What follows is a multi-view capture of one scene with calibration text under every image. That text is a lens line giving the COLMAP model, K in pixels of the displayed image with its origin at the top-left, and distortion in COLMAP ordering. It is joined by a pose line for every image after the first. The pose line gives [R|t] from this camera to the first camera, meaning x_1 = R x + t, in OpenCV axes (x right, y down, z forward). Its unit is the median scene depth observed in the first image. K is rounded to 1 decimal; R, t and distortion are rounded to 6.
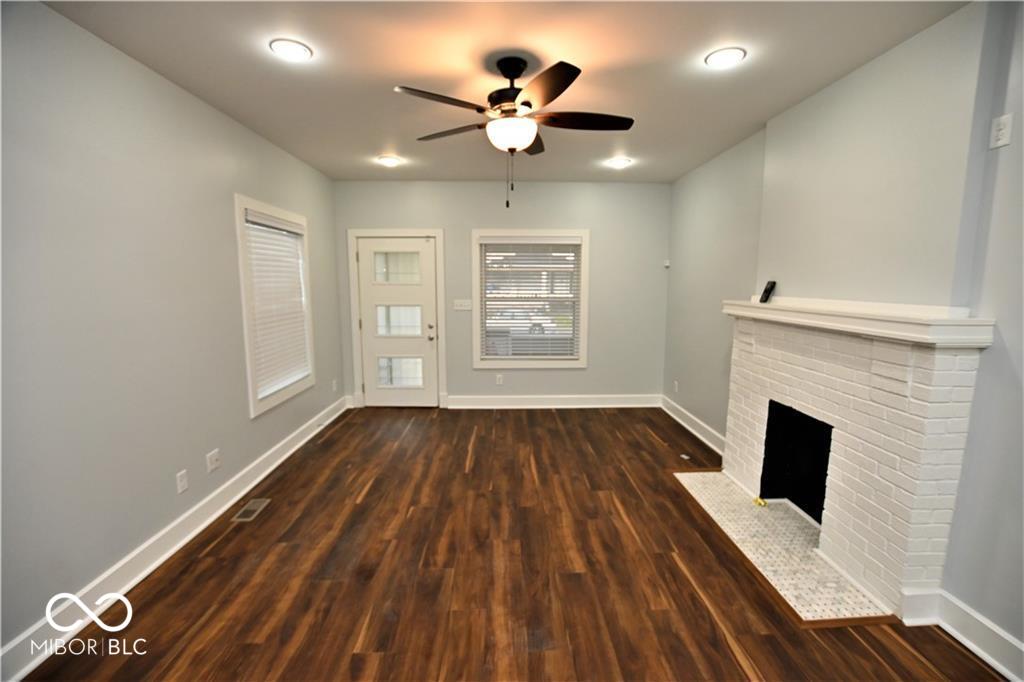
lens RADIAL K [[451.7, 0, 515.7], [0, 451.7, 340.3], [0, 0, 1]] dist [0.003913, -0.000279]
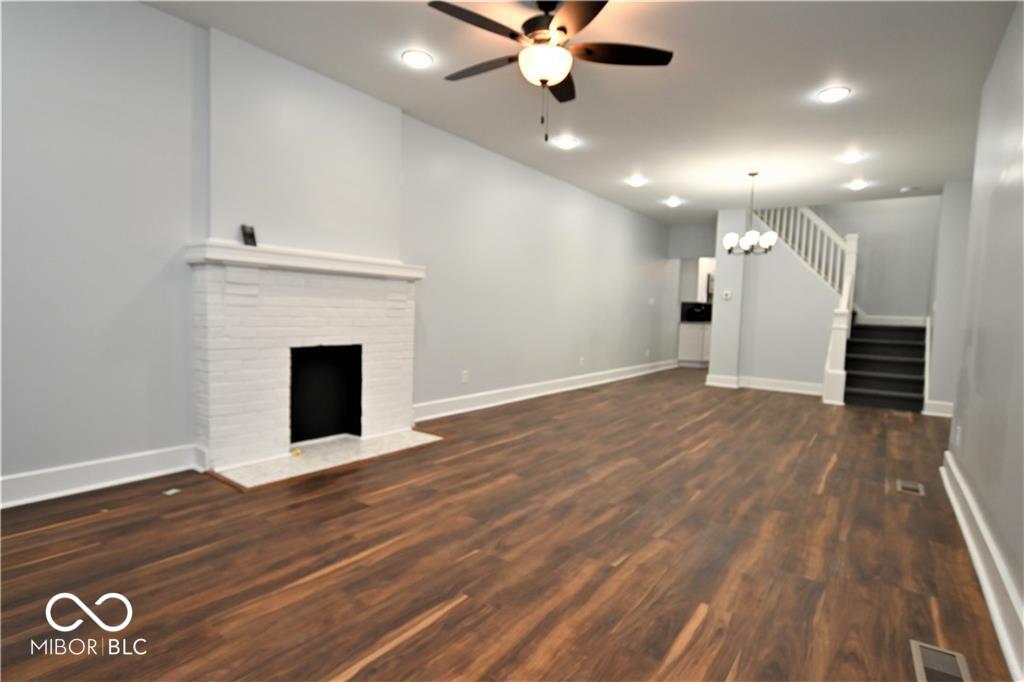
lens RADIAL K [[530.2, 0, 513.5], [0, 530.2, 345.7], [0, 0, 1]] dist [-0.005389, 0.001078]
pose [[-0.790834, -0.067921, 0.608250, -0.592004], [0.045478, 0.984554, 0.169071, -0.054438], [-0.610339, 0.161369, -0.775530, 1.755505]]
